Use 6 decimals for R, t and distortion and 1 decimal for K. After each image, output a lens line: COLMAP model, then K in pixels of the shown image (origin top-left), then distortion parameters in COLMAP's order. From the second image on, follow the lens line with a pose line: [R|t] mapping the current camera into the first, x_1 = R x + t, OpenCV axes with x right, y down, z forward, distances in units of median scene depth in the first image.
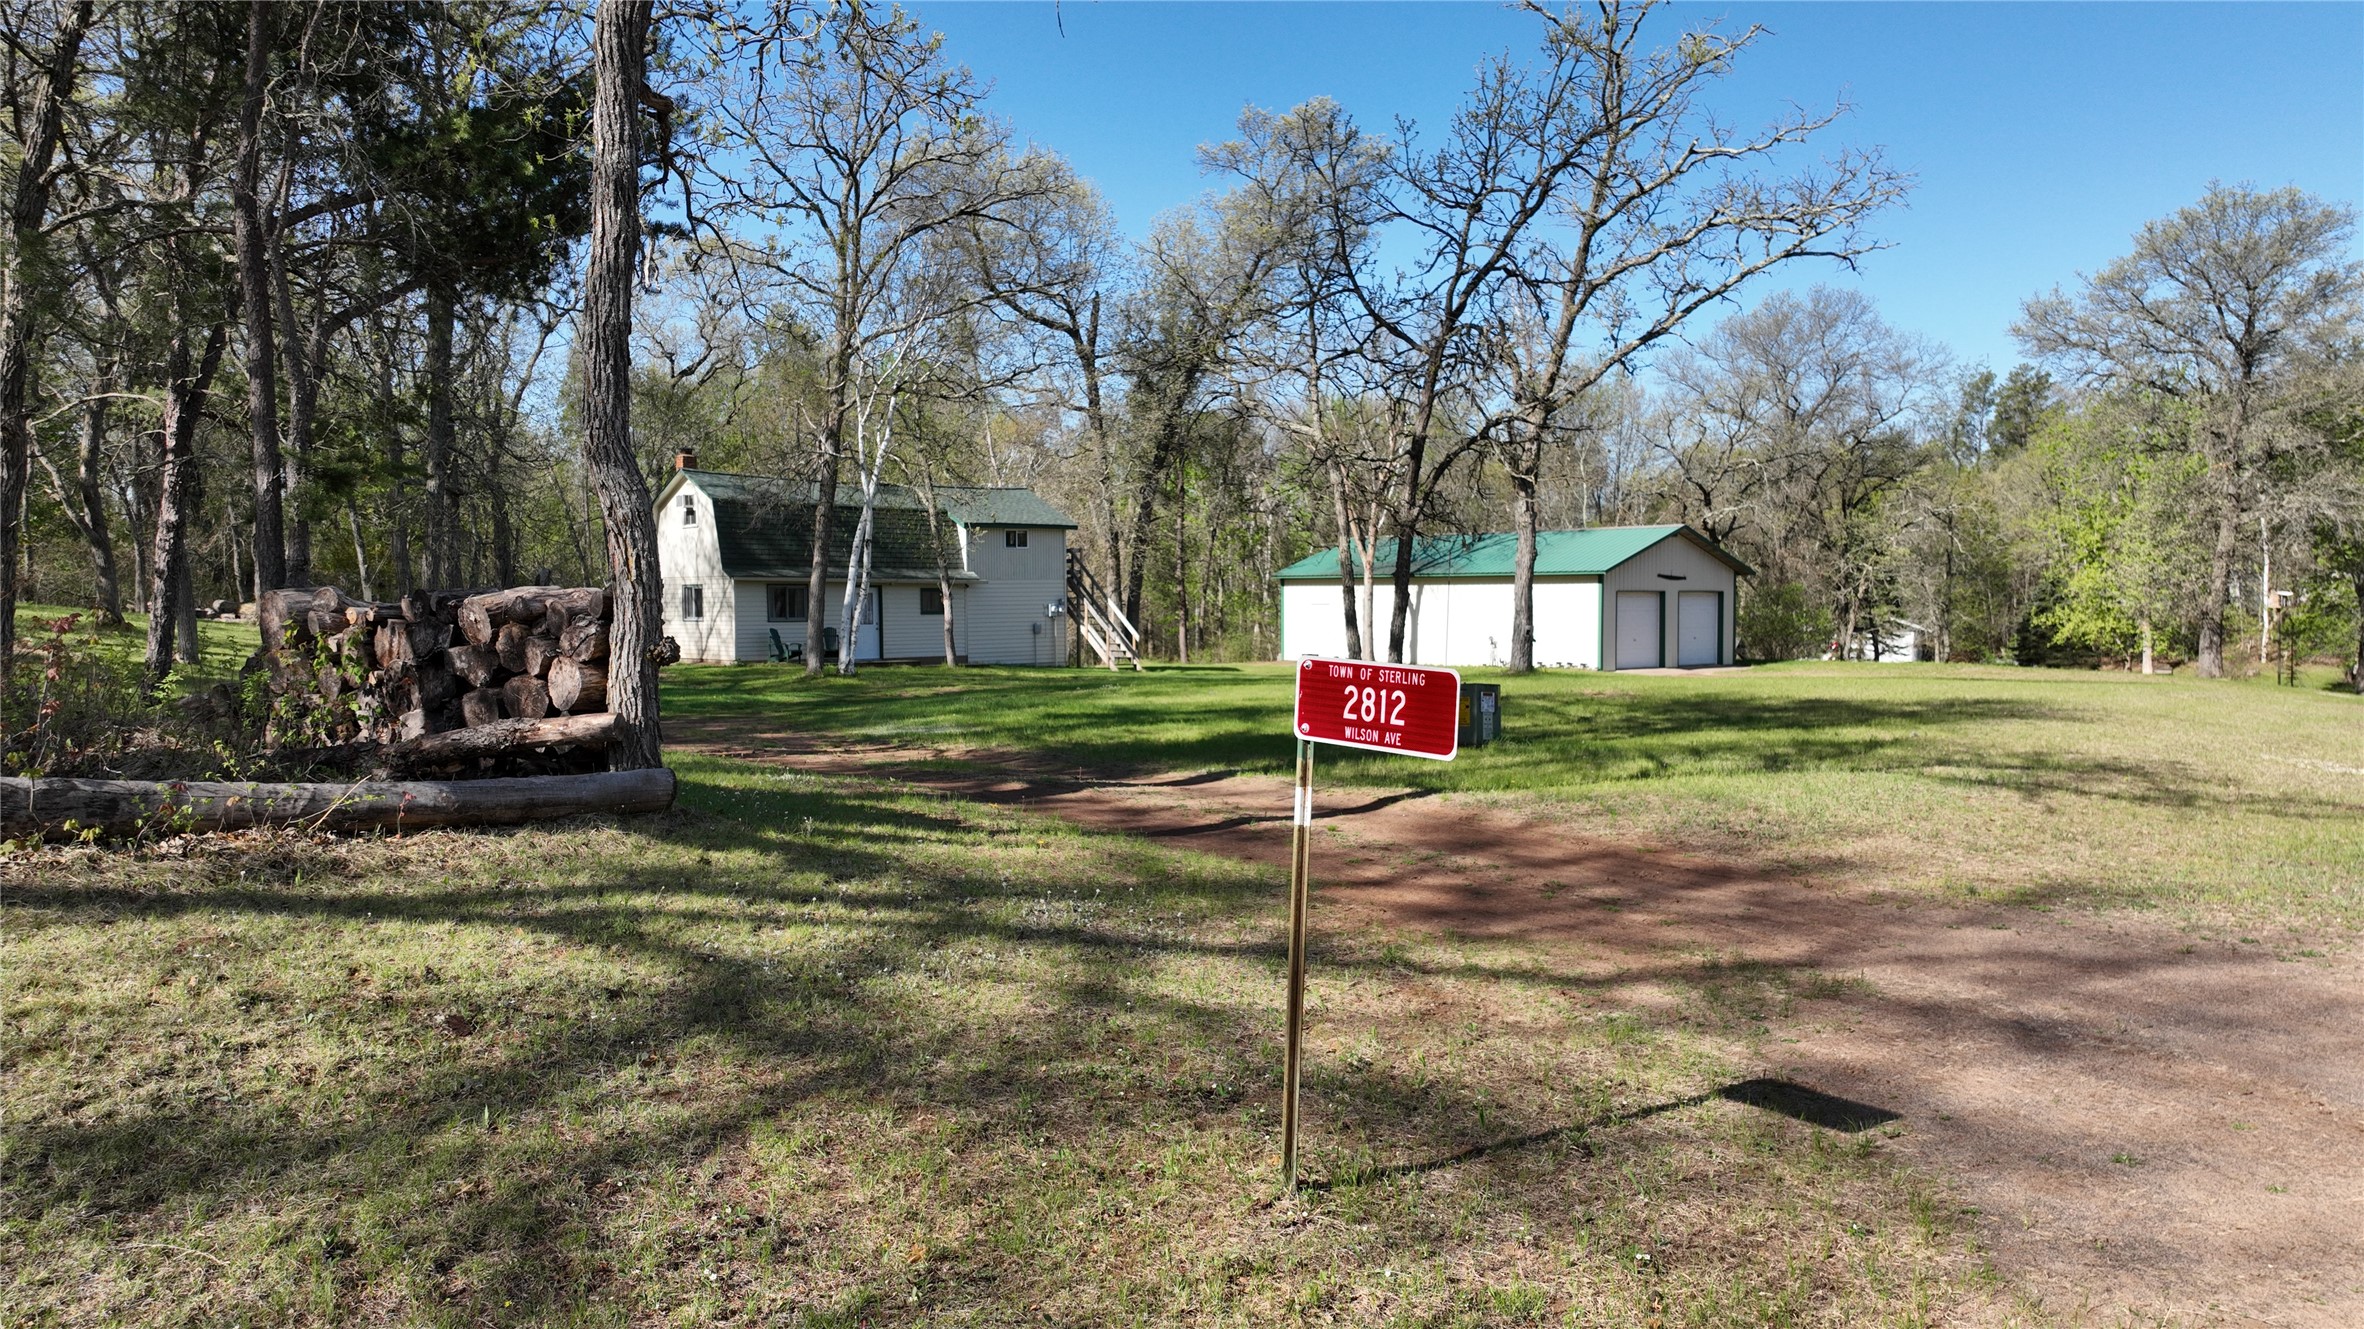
lens RADIAL K [[1678.1, 0, 1279.4], [0, 1678.1, 670.5], [0, 0, 1]] dist [-0.000824, 0.000745]
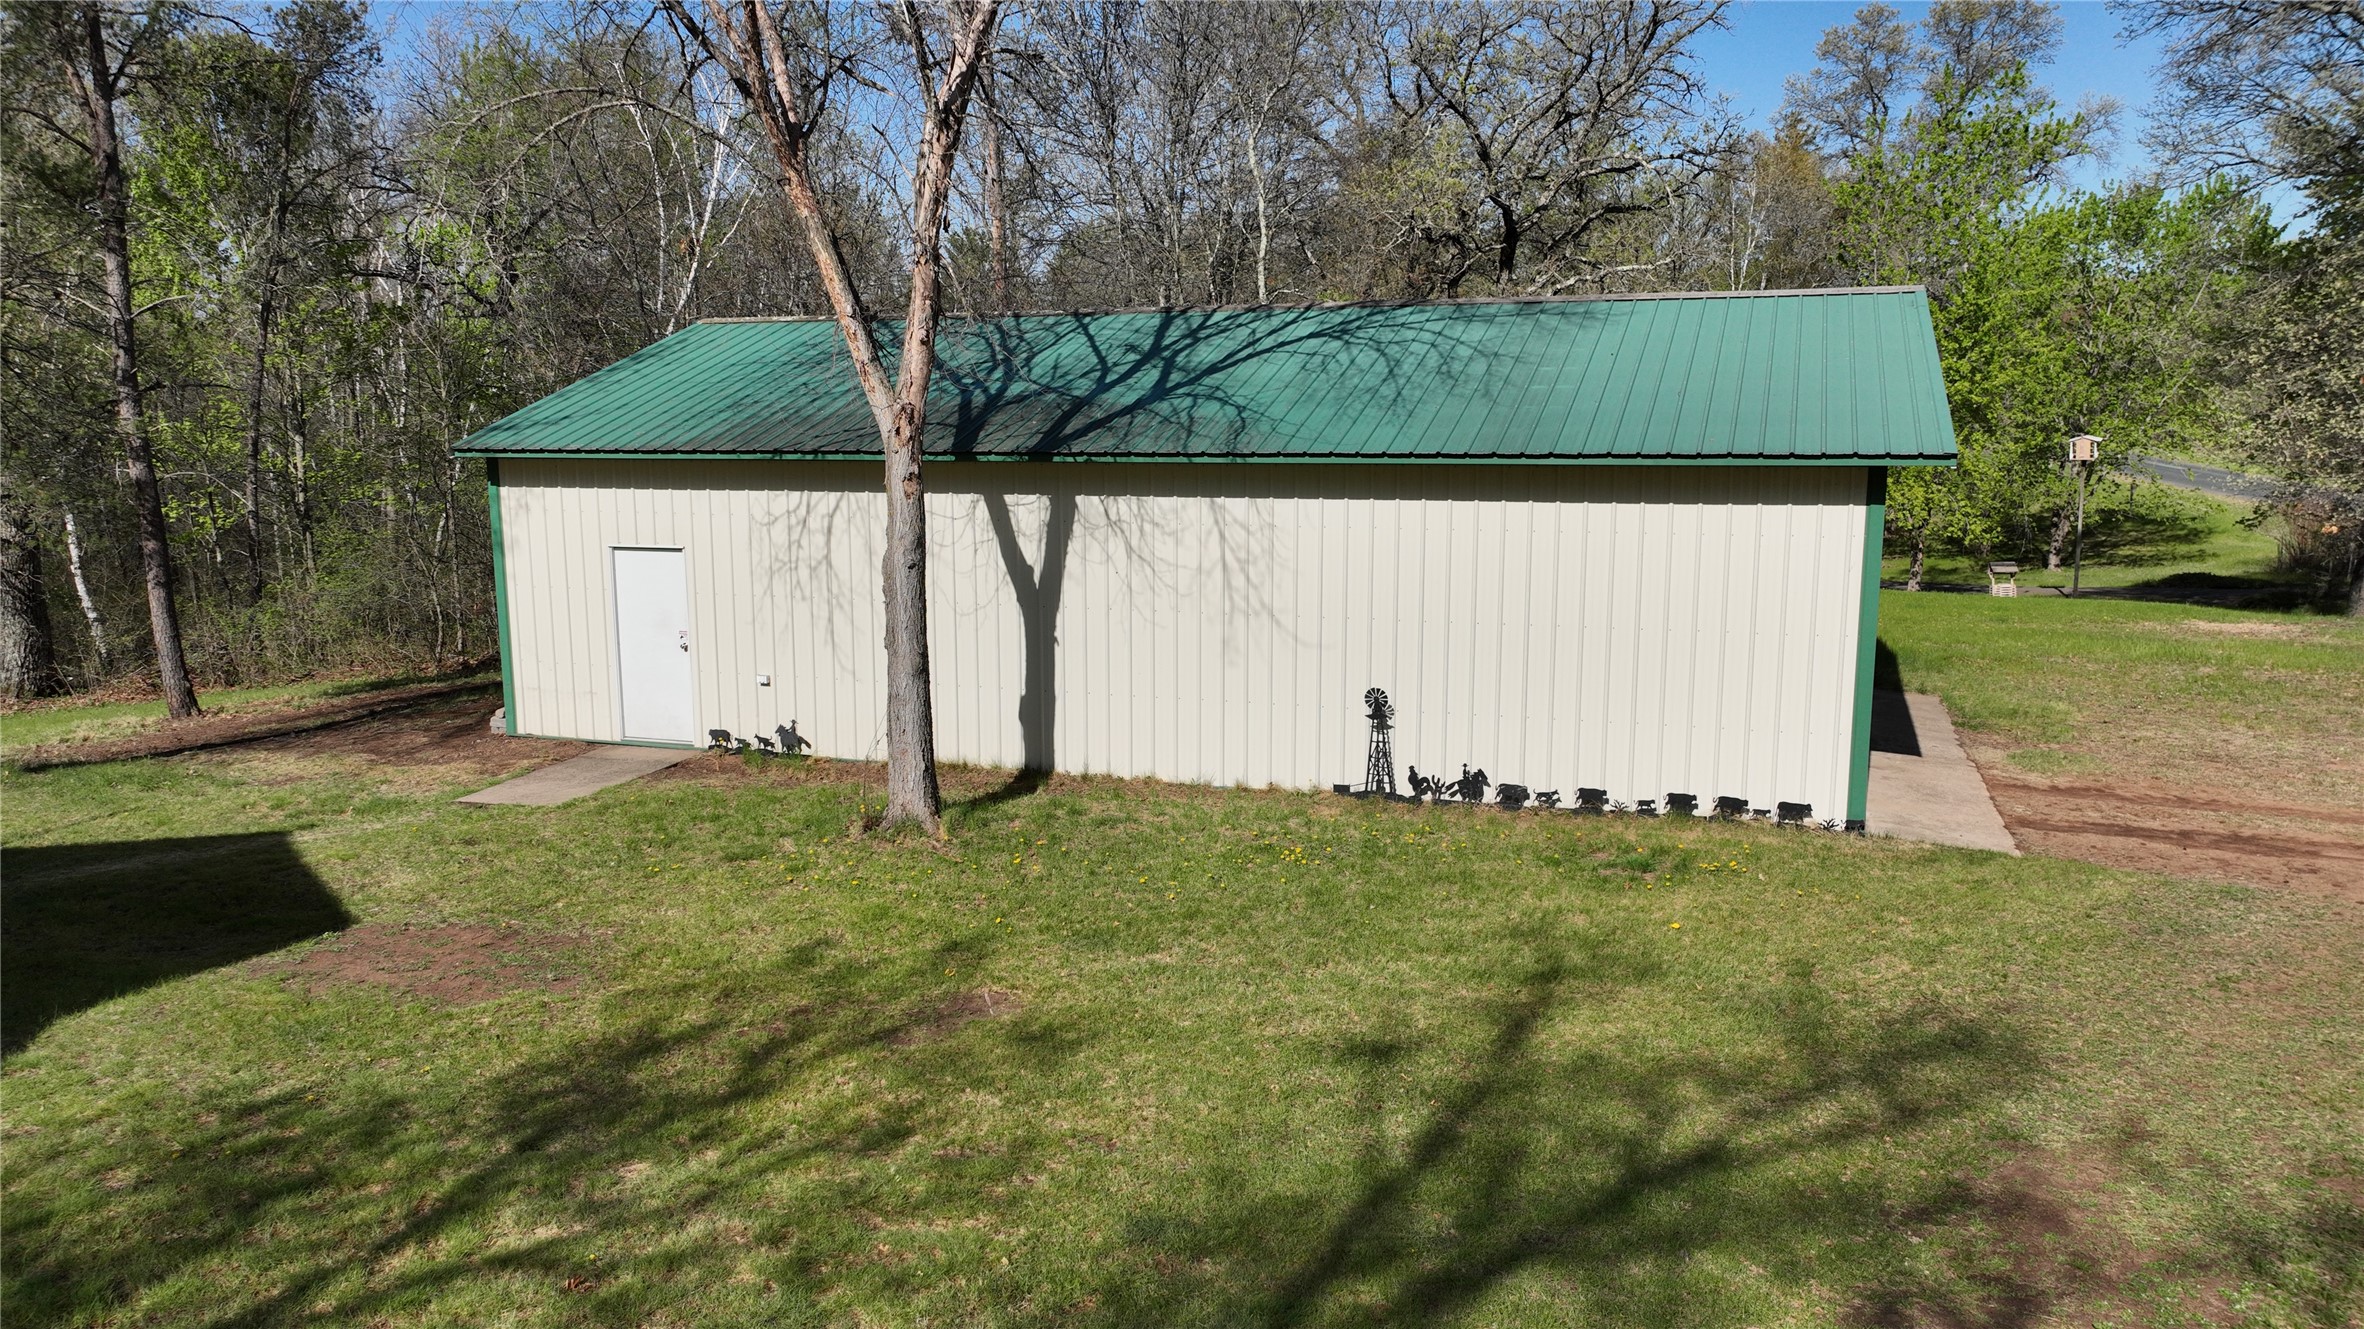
lens RADIAL K [[1678.1, 0, 1279.4], [0, 1678.1, 670.5], [0, 0, 1]] dist [-0.000824, 0.000745]
pose [[0.890811, -0.026054, 0.453627, -0.009100], [0.002447, 0.998615, 0.052549, -0.038770], [-0.454368, -0.045701, 0.889641, 0.777036]]
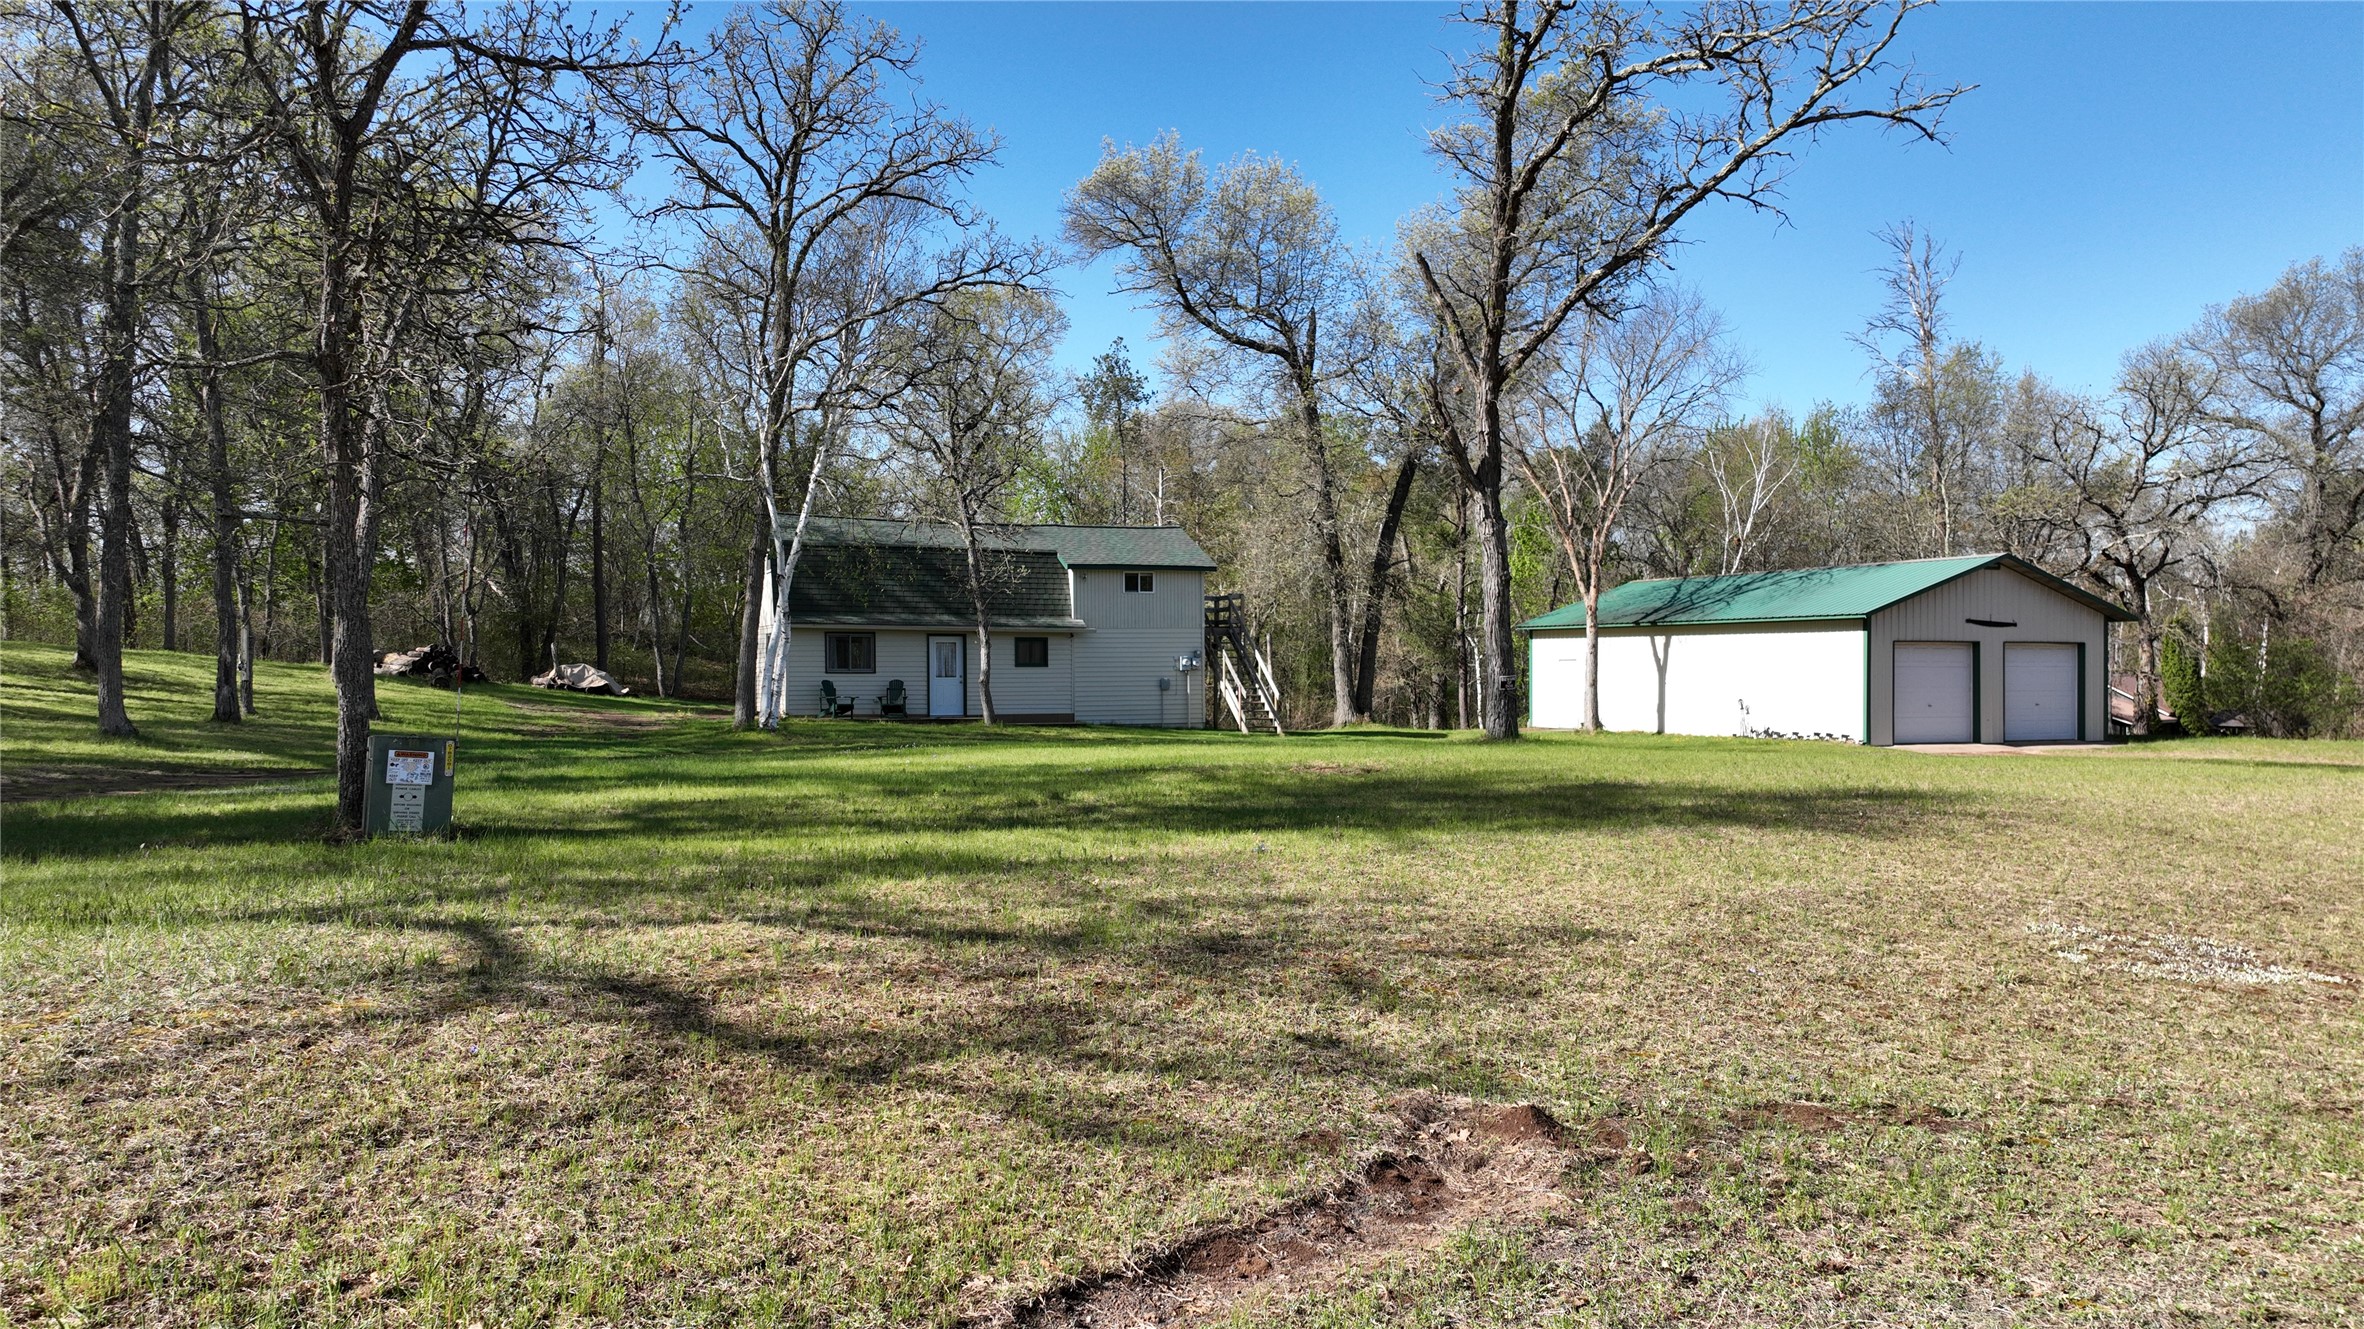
lens RADIAL K [[1678.1, 0, 1279.4], [0, 1678.1, 670.5], [0, 0, 1]] dist [-0.000824, 0.000745]
pose [[0.939188, 0.004030, -0.343380, 0.195199], [-0.017622, 0.999179, -0.036474, -0.000917], [0.342951, 0.040307, 0.938488, 0.179665]]
